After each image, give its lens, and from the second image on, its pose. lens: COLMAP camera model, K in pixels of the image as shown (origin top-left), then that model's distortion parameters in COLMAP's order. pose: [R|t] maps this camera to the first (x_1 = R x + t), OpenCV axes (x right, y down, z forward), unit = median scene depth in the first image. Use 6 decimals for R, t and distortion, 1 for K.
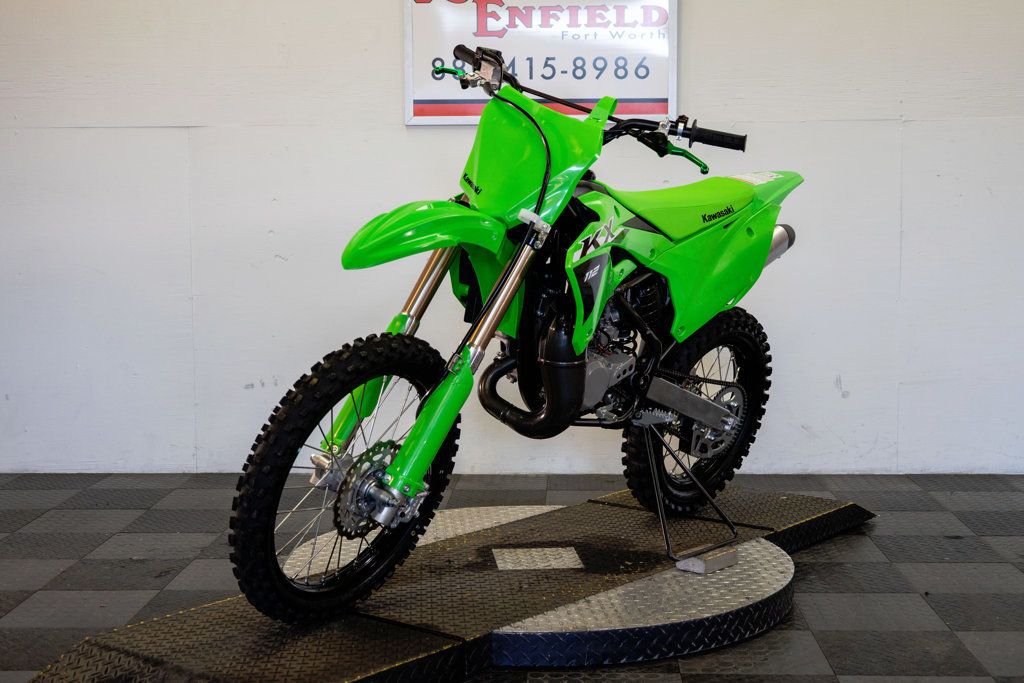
lens RADIAL K [[1256.6, 0, 512.0], [0, 1256.6, 341.5], [0, 0, 1]] dist [-0.030915, -0.015590]
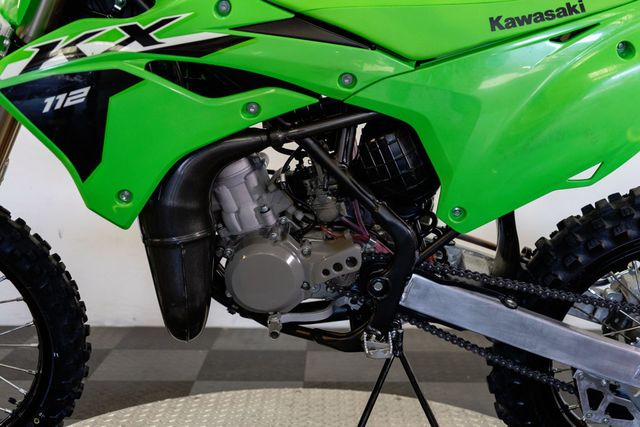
lens RADIAL K [[785.4, 0, 320.0], [0, 785.4, 213.5], [0, 0, 1]] dist [-0.030915, -0.015590]
pose [[0.683128, 0.093054, -0.724346, 0.376579], [-0.077594, 0.995483, 0.054706, -0.025197], [0.726165, 0.018834, 0.687262, 0.715406]]
